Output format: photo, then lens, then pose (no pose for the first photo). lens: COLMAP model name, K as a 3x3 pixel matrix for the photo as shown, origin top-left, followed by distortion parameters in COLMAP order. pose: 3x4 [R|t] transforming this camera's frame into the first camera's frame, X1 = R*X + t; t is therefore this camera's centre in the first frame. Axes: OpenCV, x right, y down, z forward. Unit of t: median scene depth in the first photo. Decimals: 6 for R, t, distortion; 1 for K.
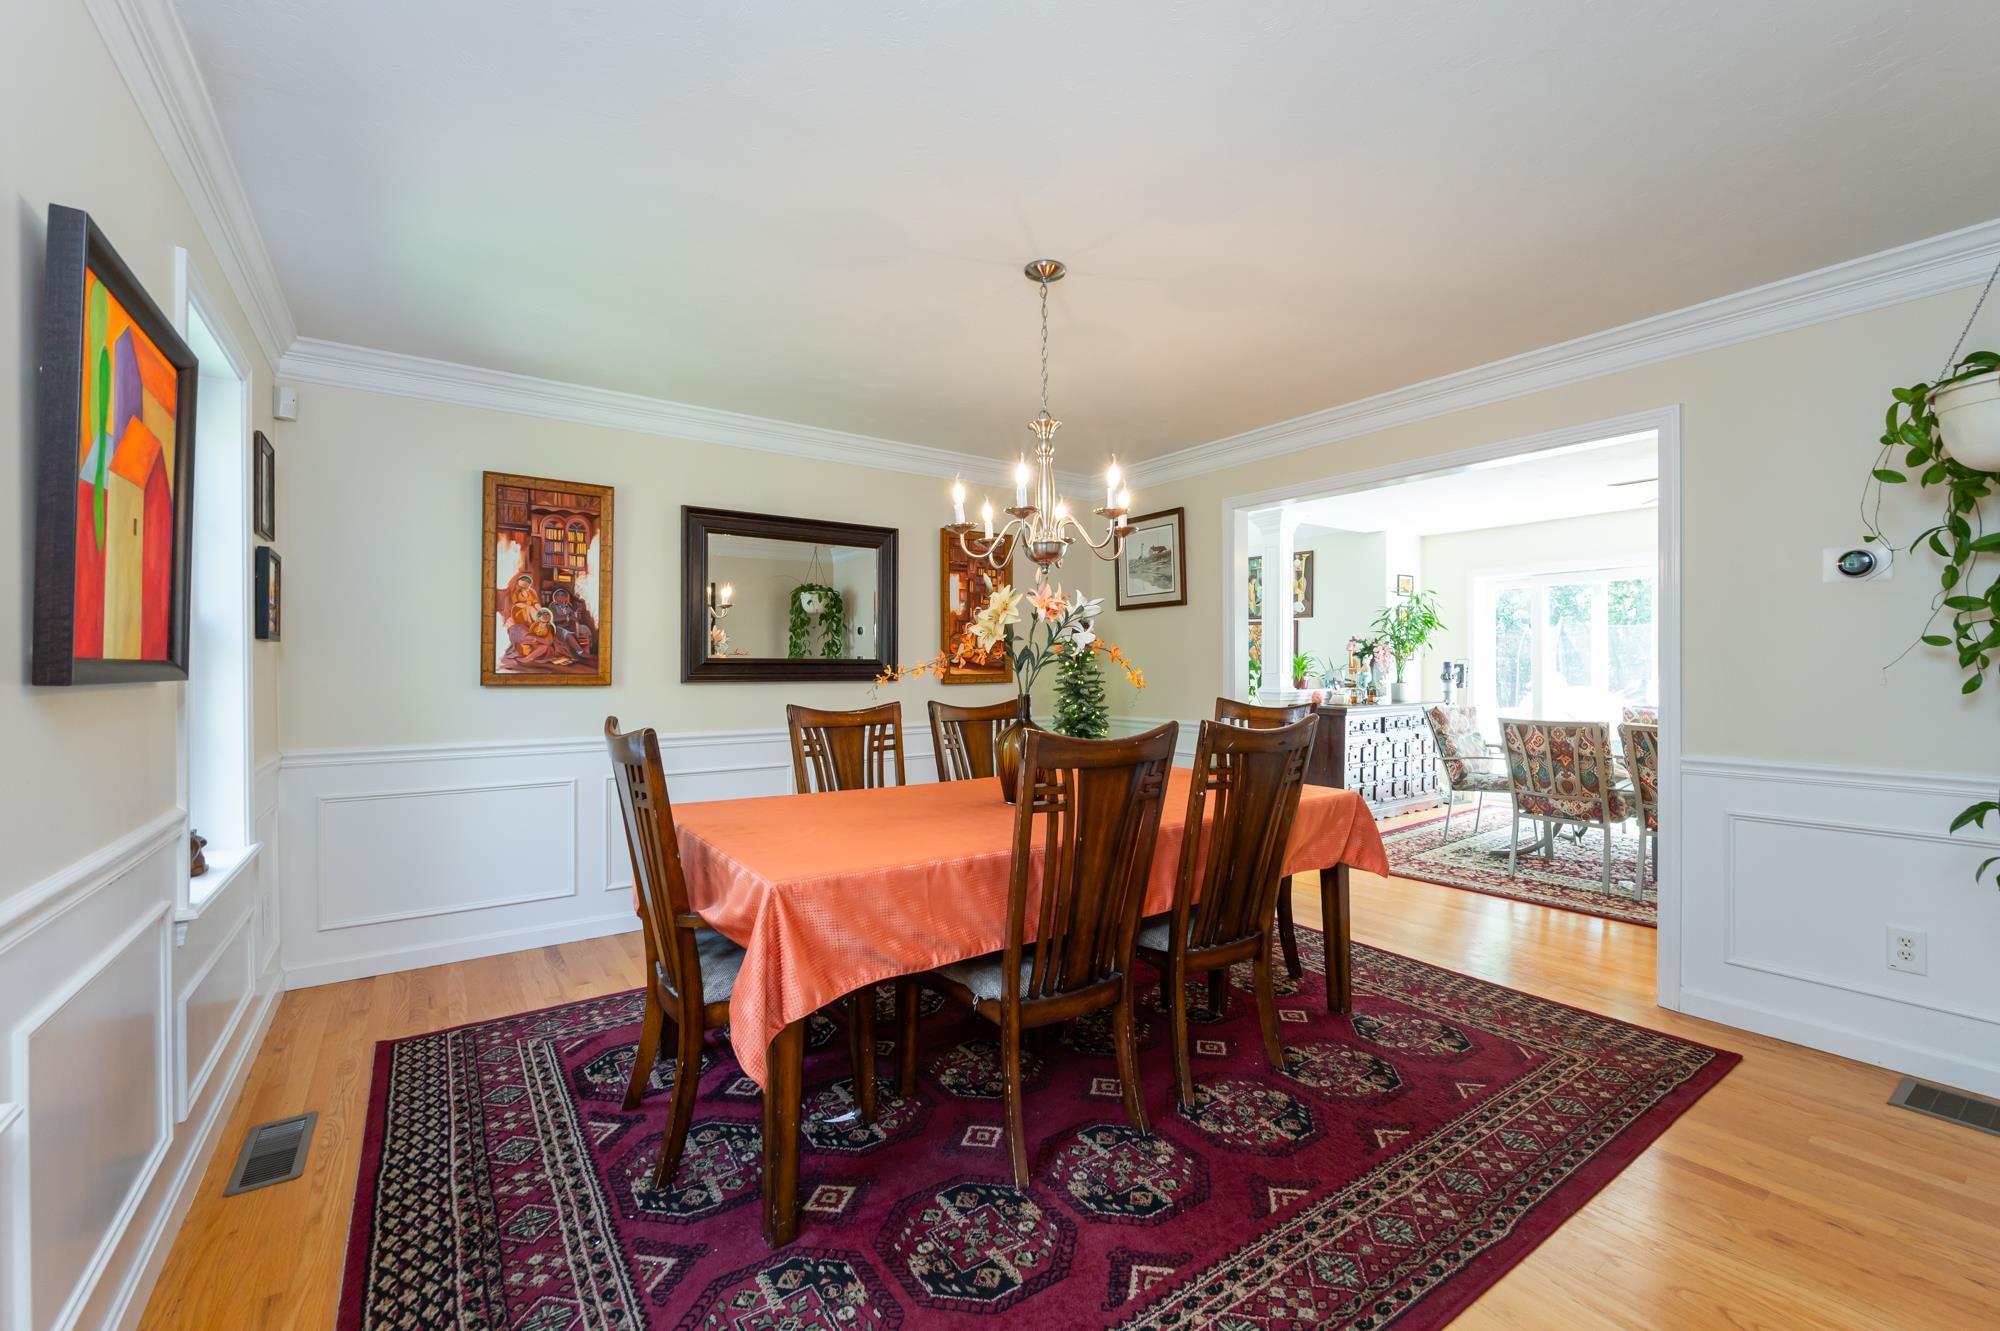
lens RADIAL K [[810.3, 0, 996.1], [0, 810.3, 657.6], [0, 0, 1]] dist [-0.003548, -0.000214]
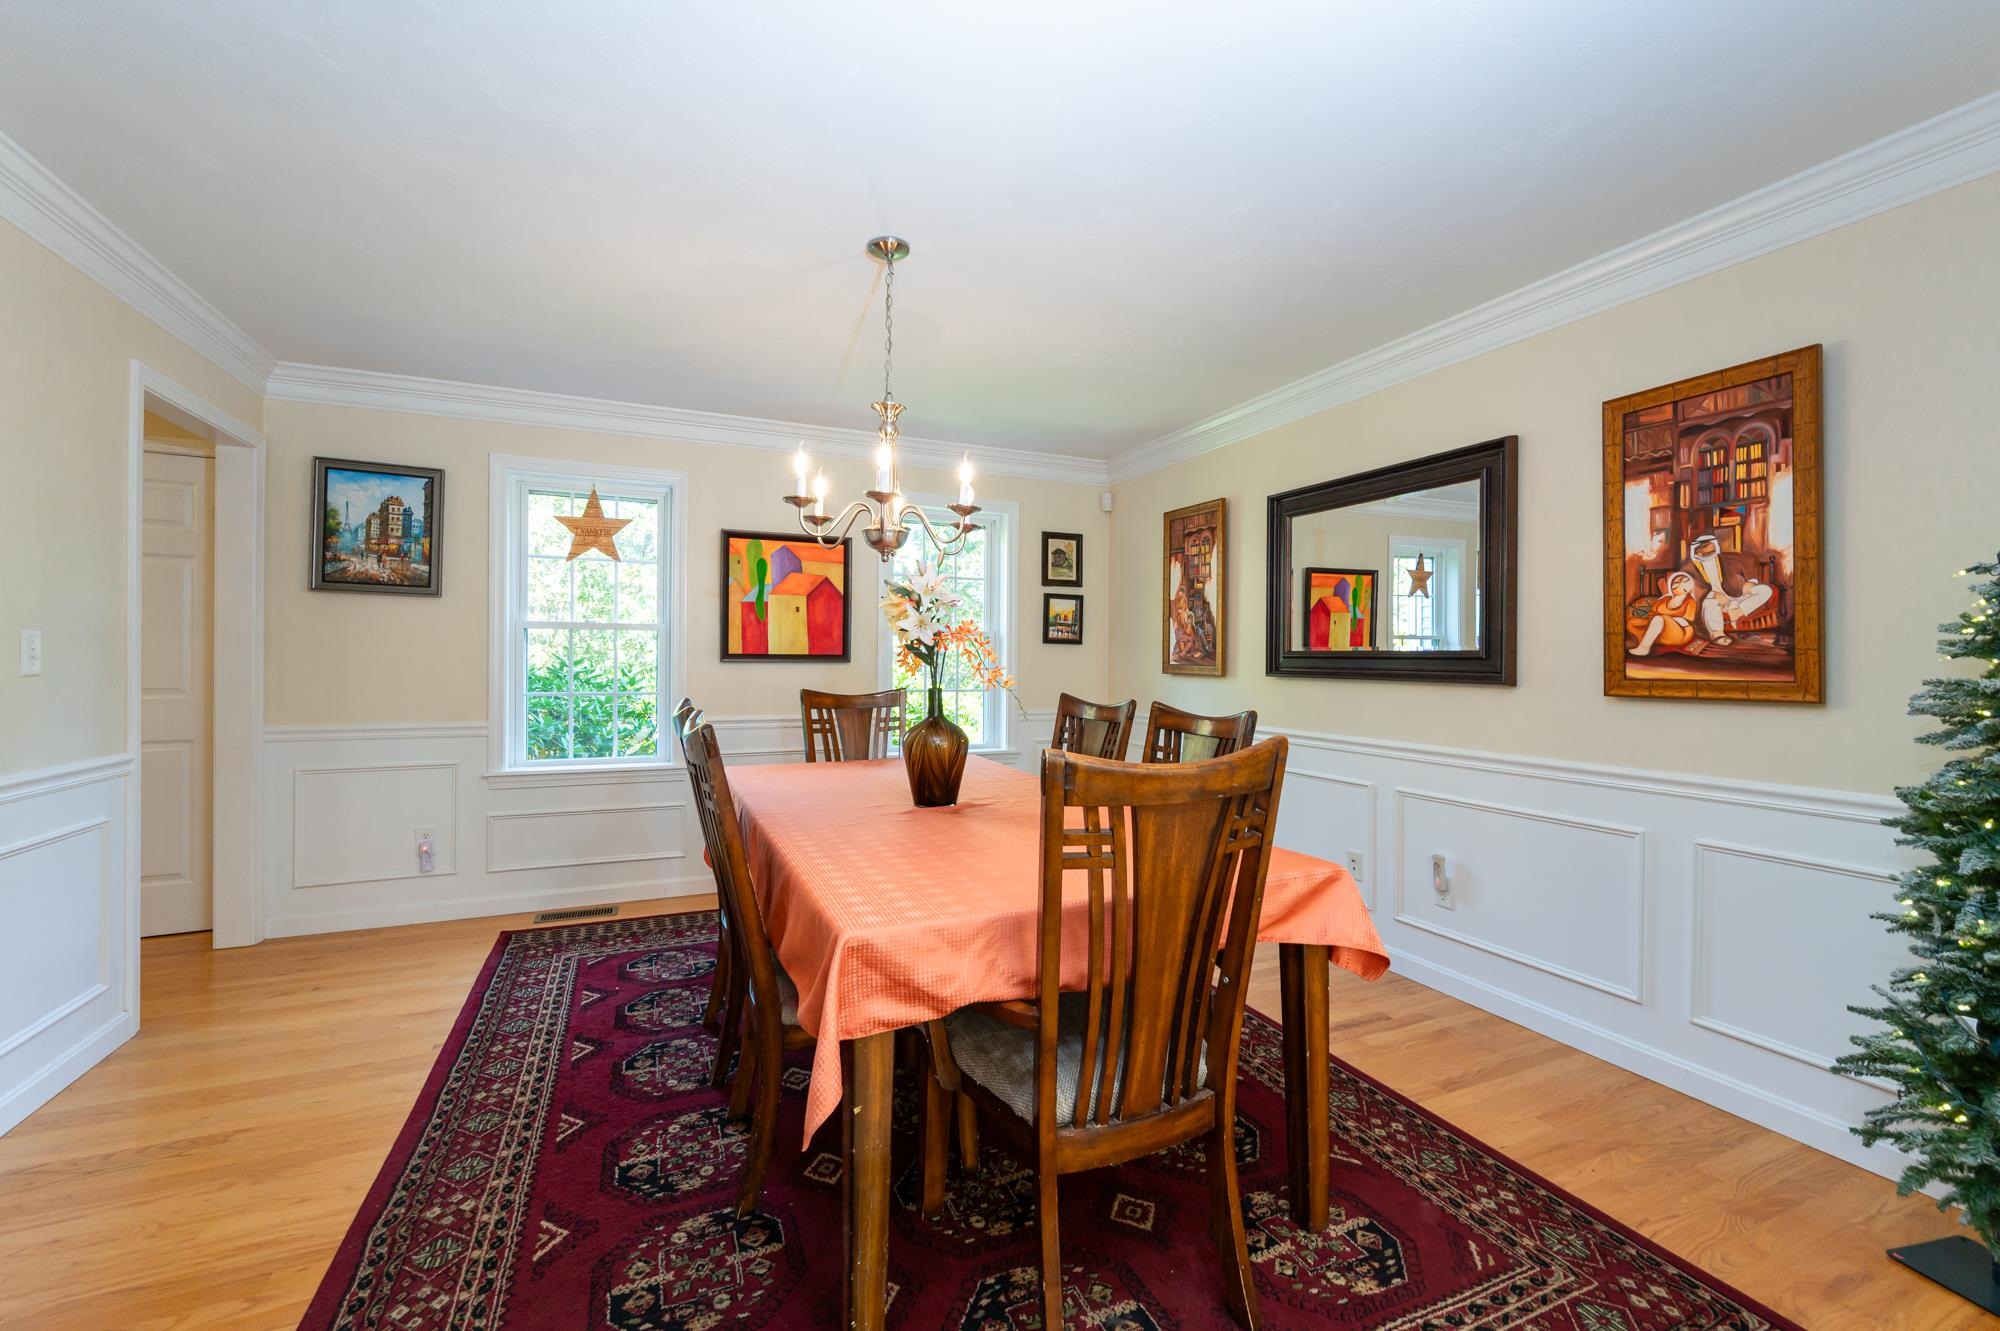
lens RADIAL K [[810.3, 0, 996.1], [0, 810.3, 657.6], [0, 0, 1]] dist [-0.003548, -0.000214]
pose [[-0.191931, -0.000114, -0.981408, 1.062795], [0.005383, 0.999985, -0.001169, 0.012483], [0.981394, -0.005508, -0.191928, 1.422984]]
